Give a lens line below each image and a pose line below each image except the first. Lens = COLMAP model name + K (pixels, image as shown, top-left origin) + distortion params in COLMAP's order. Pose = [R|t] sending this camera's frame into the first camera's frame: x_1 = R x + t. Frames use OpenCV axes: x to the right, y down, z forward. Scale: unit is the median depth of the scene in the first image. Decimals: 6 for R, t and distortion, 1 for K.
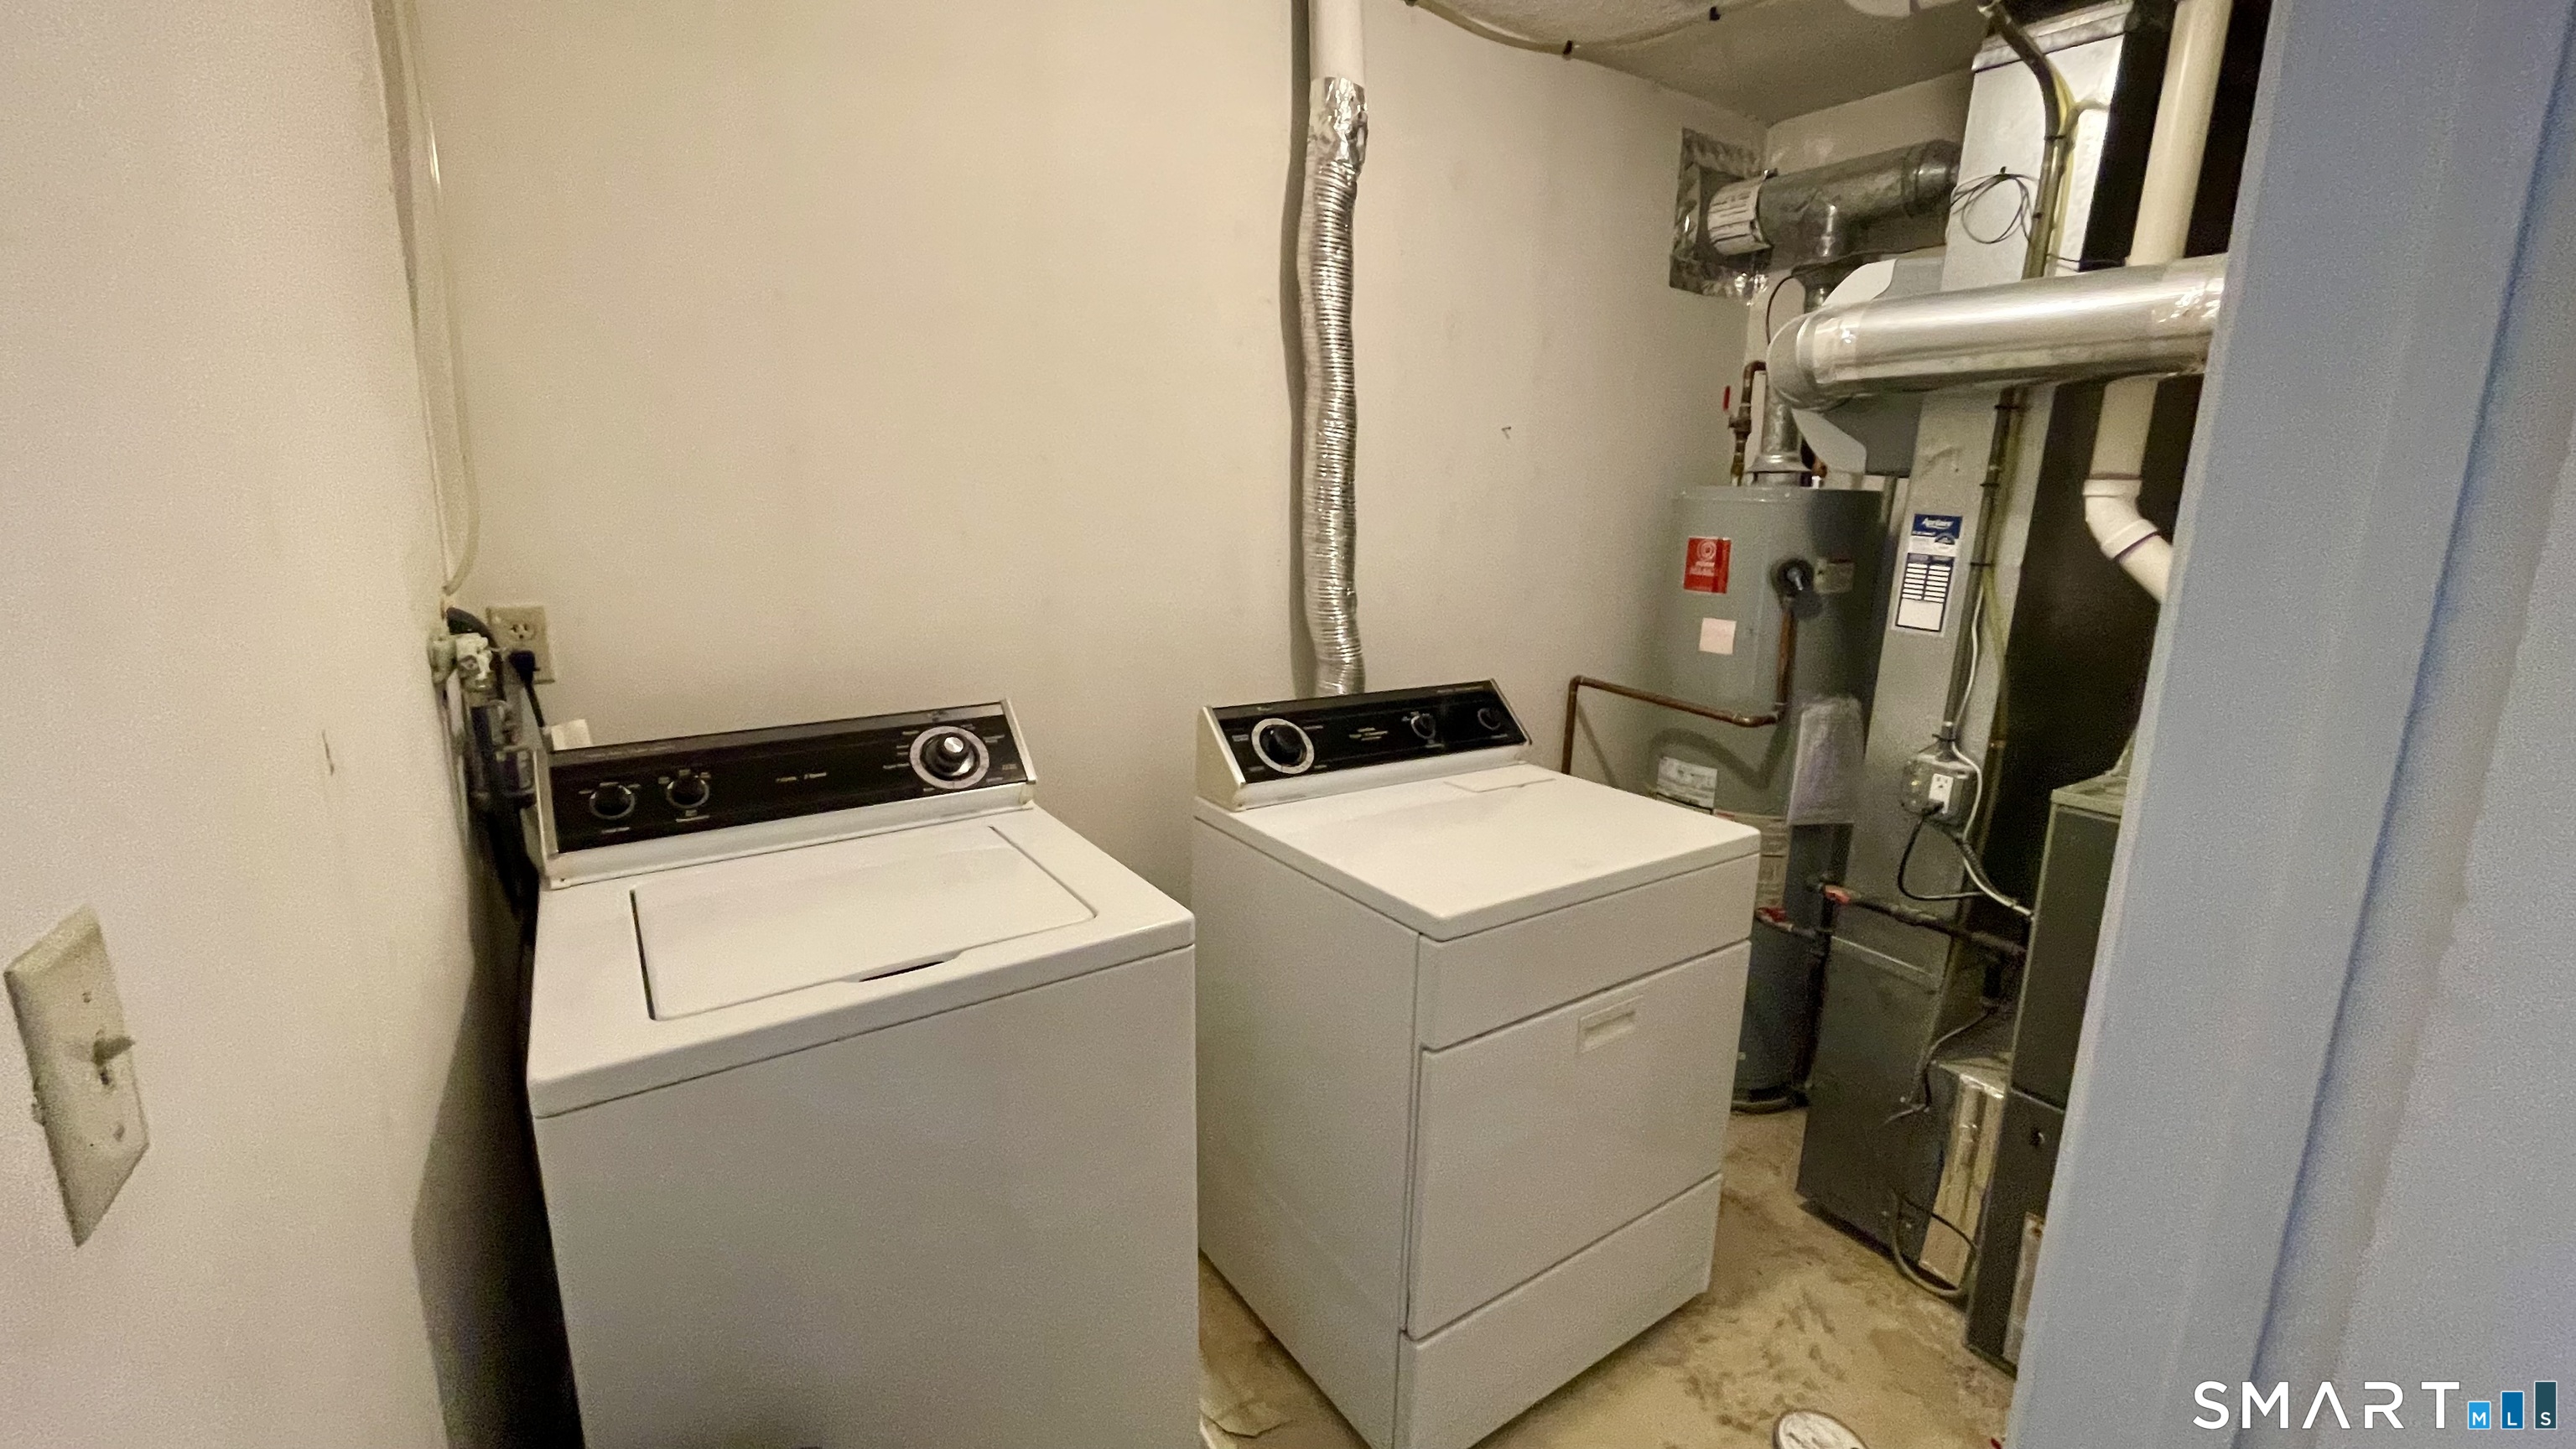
lens RADIAL K [[1045.3, 0, 1279.7], [0, 1045.3, 713.0], [0, 0, 1]] dist [-0.006229, 0.001053]
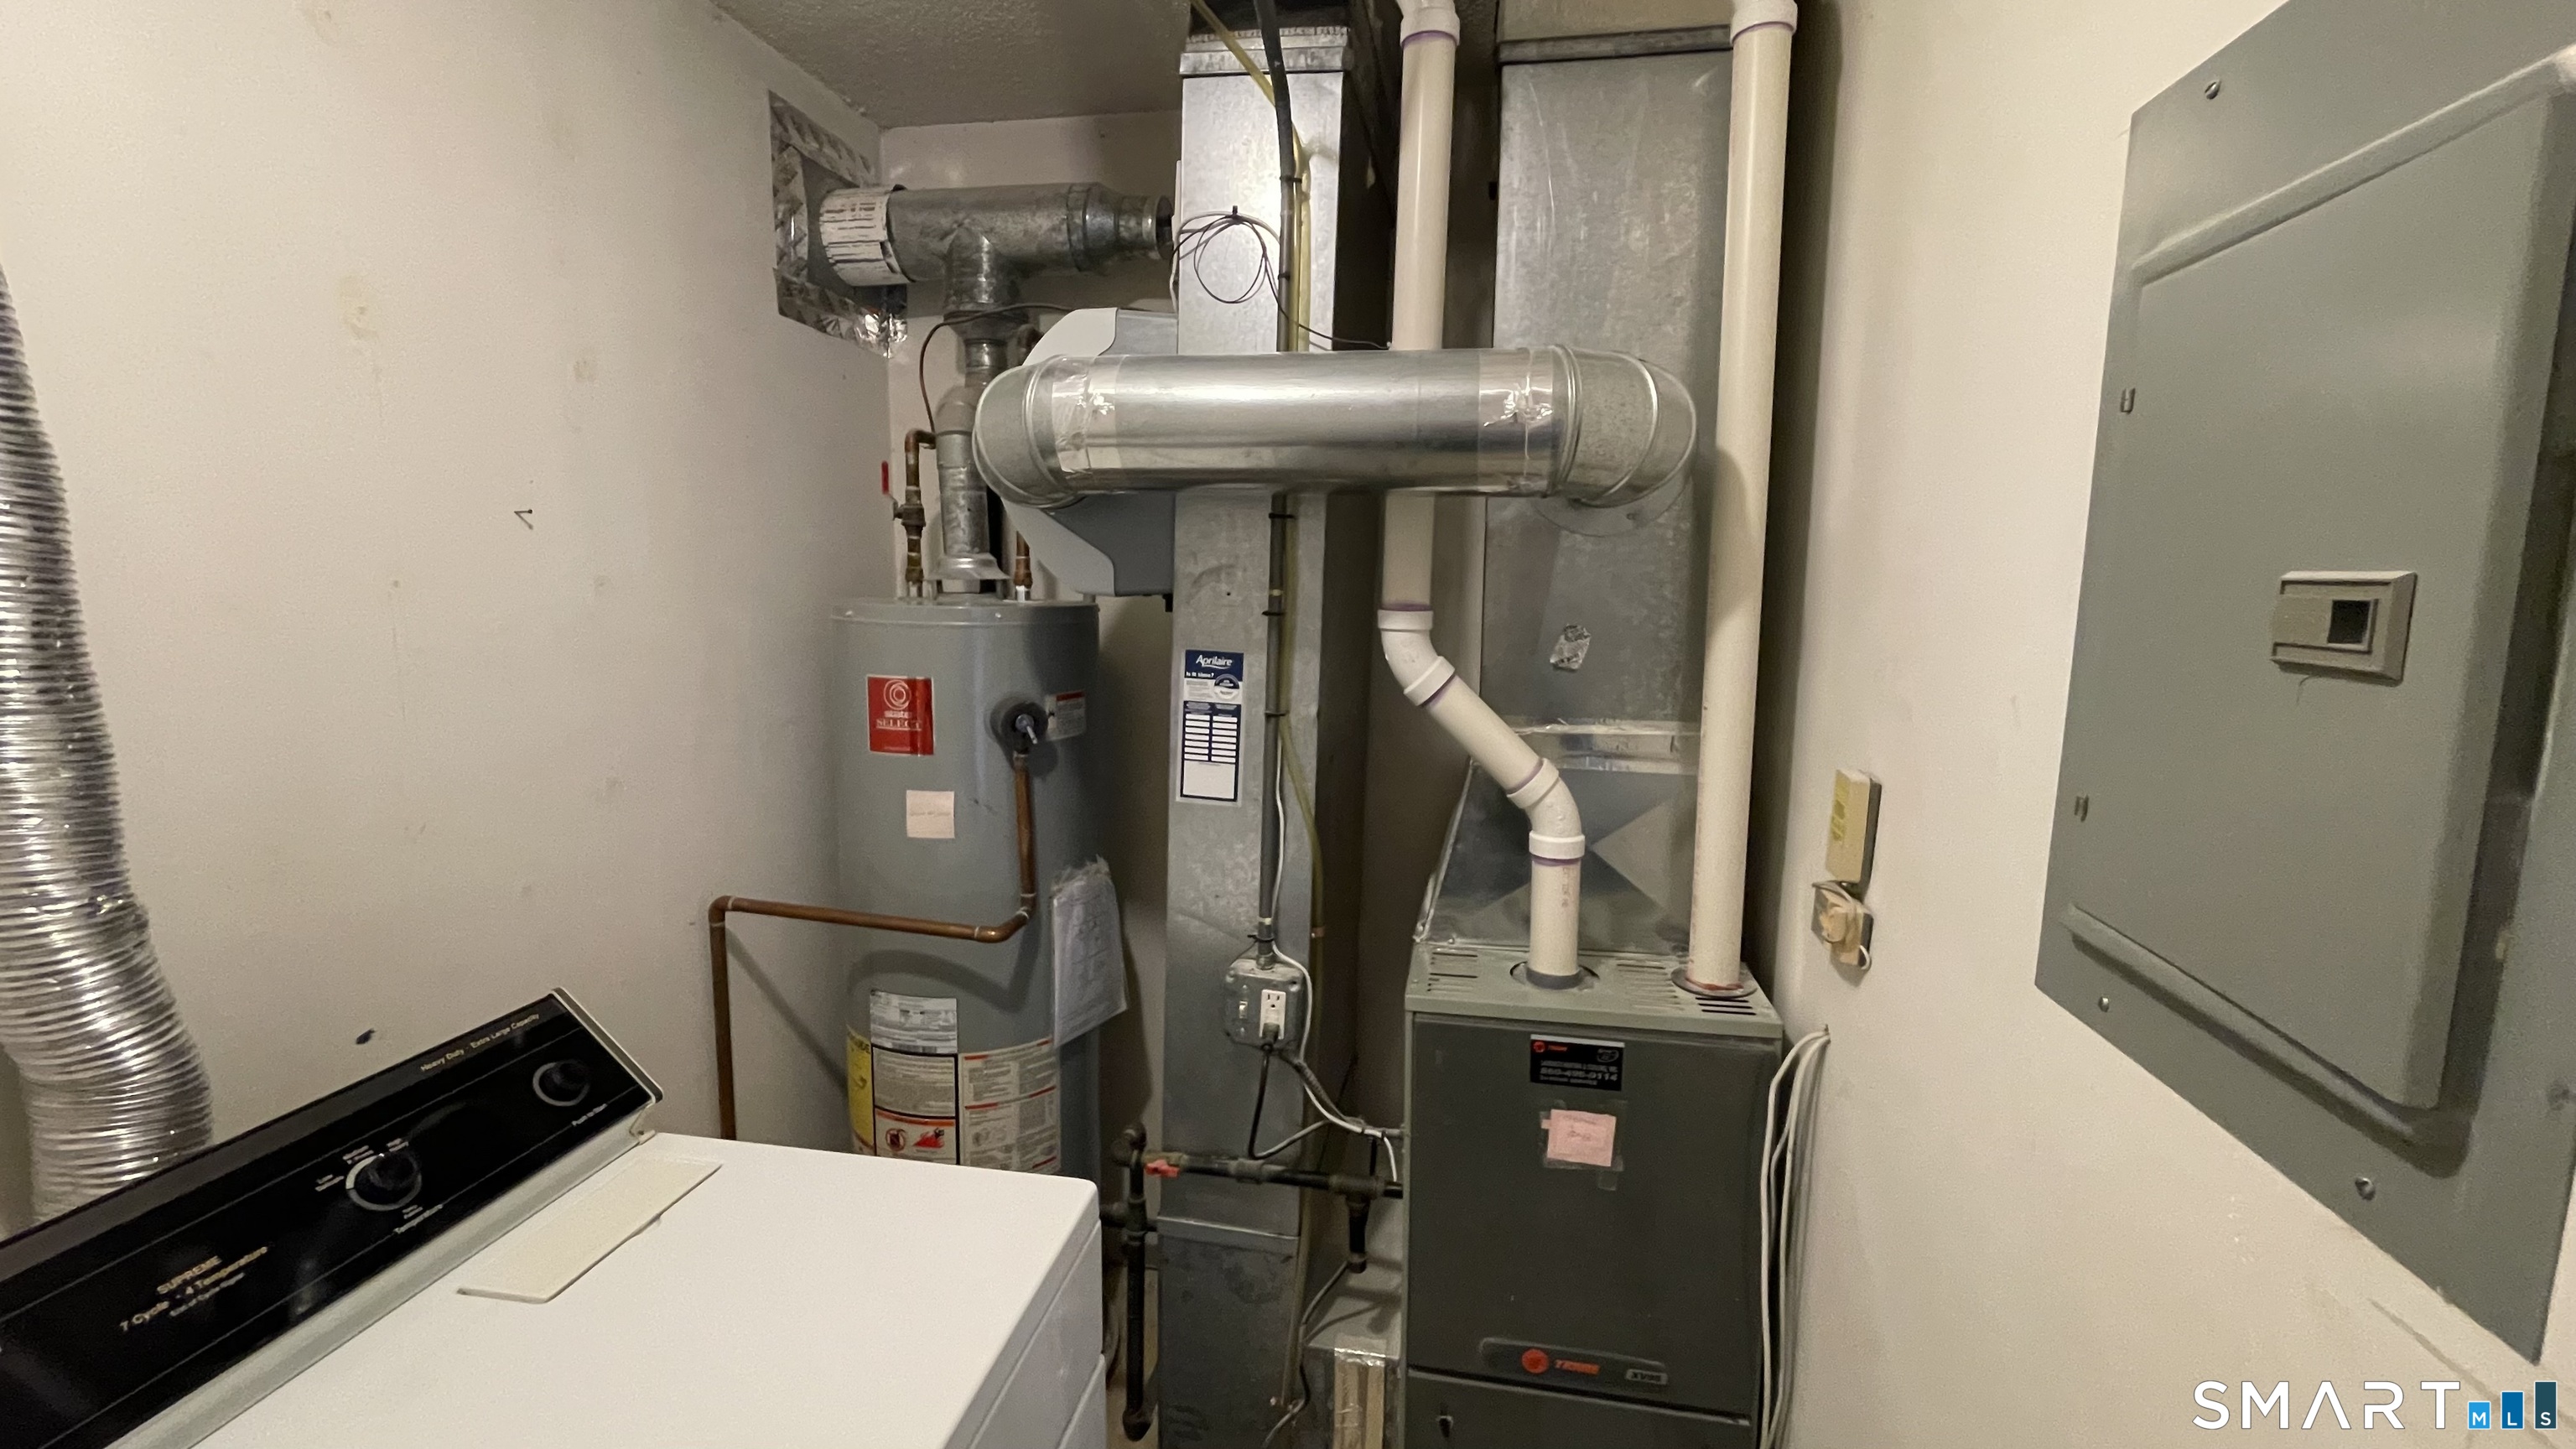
lens RADIAL K [[1045.3, 0, 1275.7], [0, 1045.3, 711.7], [0, 0, 1]] dist [-0.006229, 0.001053]
pose [[0.698189, -0.107423, 0.707808, 0.104336], [0.149680, 0.988731, 0.002412, -0.122159], [-0.700092, 0.104261, 0.706400, 0.377869]]
